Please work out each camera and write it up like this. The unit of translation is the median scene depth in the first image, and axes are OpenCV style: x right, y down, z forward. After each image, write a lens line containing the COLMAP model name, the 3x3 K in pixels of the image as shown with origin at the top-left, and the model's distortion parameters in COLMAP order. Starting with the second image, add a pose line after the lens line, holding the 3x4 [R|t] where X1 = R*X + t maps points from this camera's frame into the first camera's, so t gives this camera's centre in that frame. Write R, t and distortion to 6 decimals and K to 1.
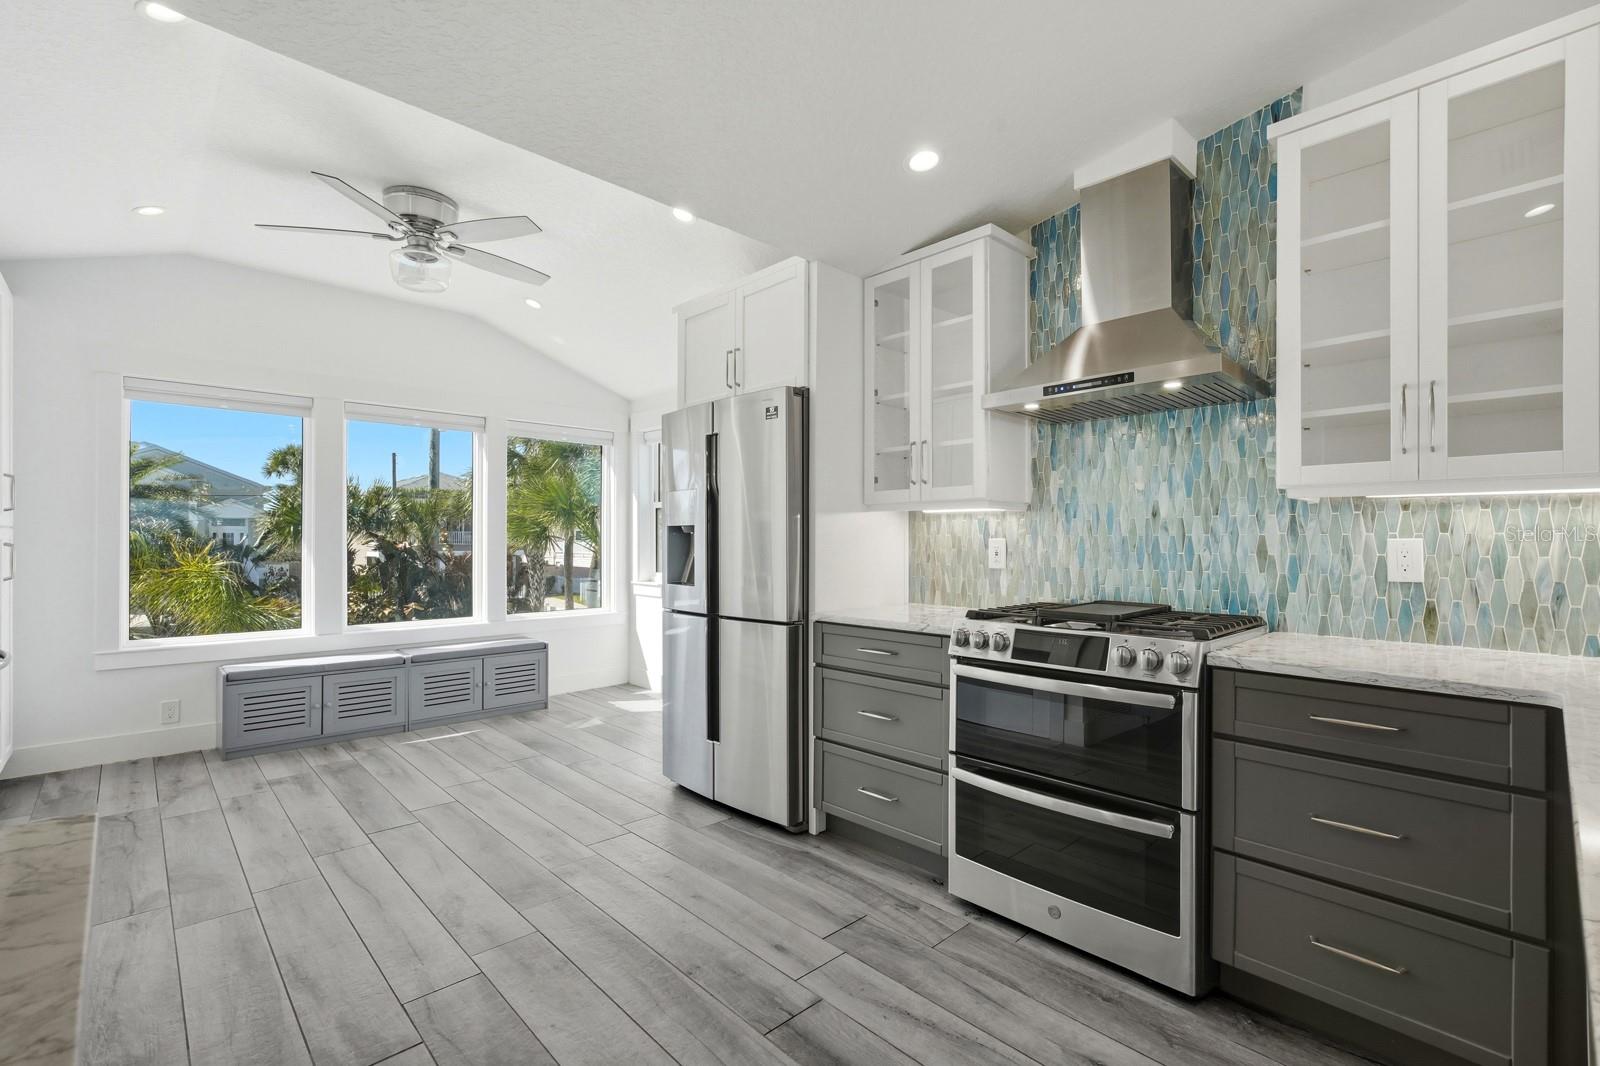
lens RADIAL K [[715.5, 0, 800.7], [0, 715.5, 539.4], [0, 0, 1]] dist [-0.005147, 0.003911]
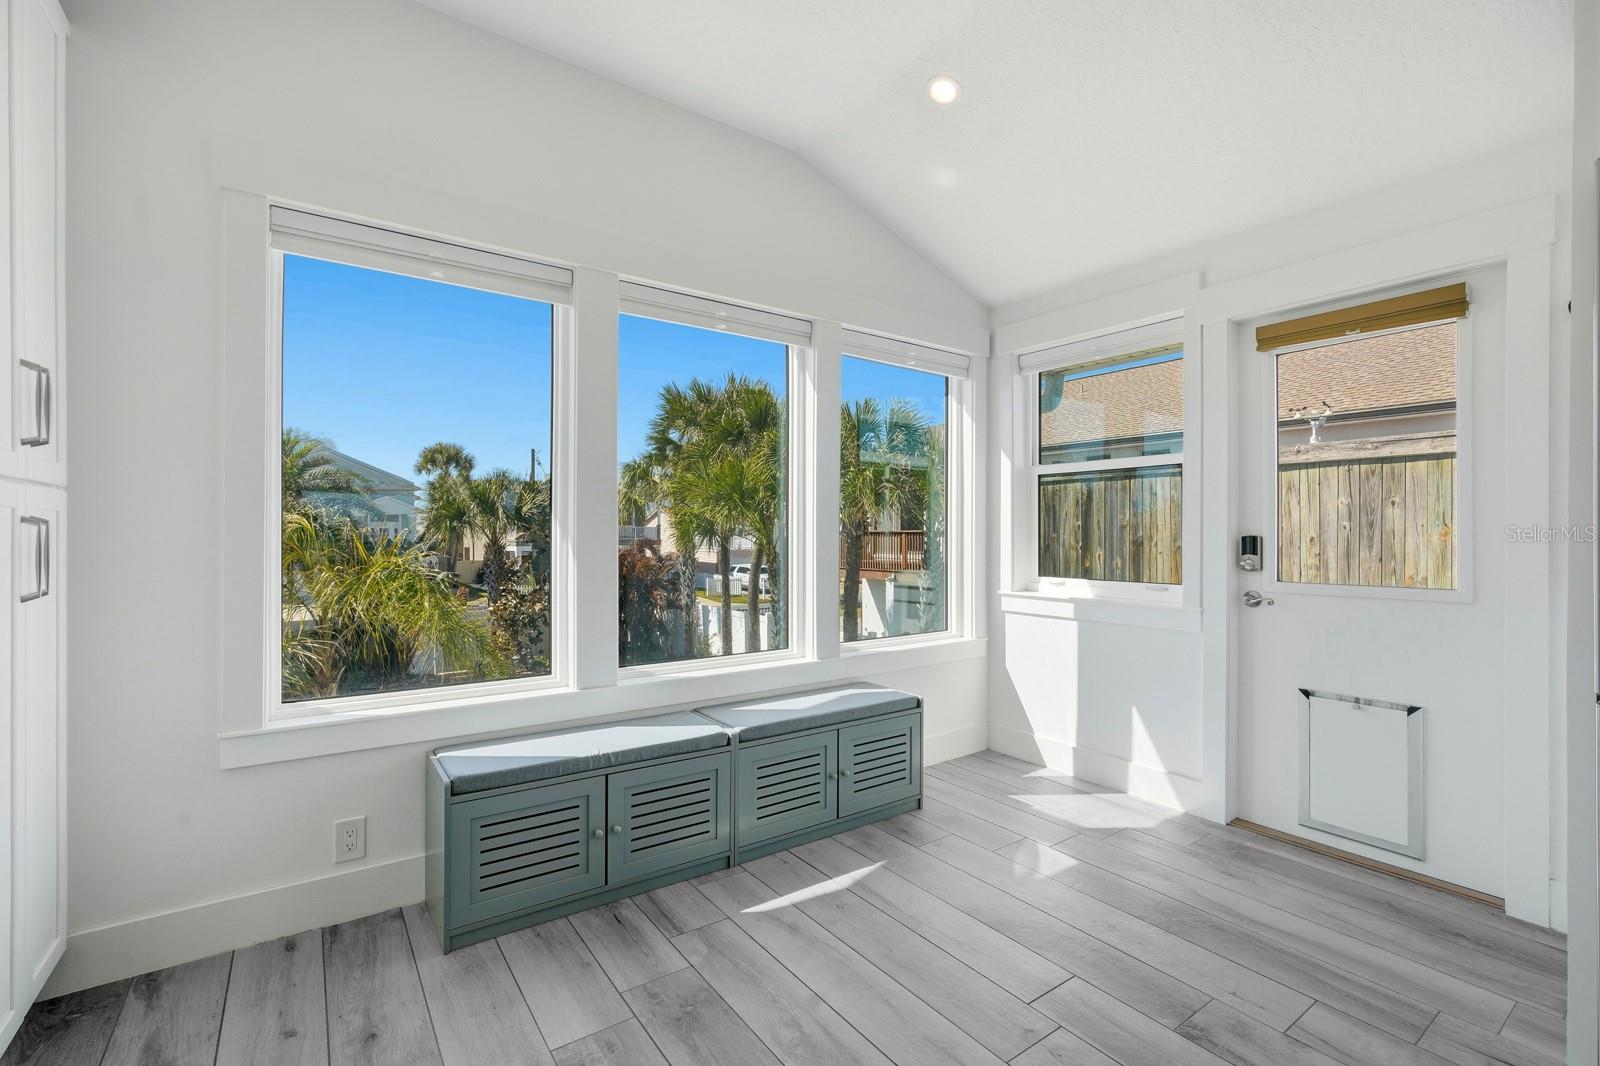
lens RADIAL K [[715.5, 0, 803.7], [0, 715.5, 538.2], [0, 0, 1]] dist [-0.005147, 0.003911]
pose [[0.989857, 0.000730, -0.142063, -0.418347], [-0.000101, 0.999990, 0.004438, 0.012423], [0.142065, -0.004379, 0.989848, 0.462060]]
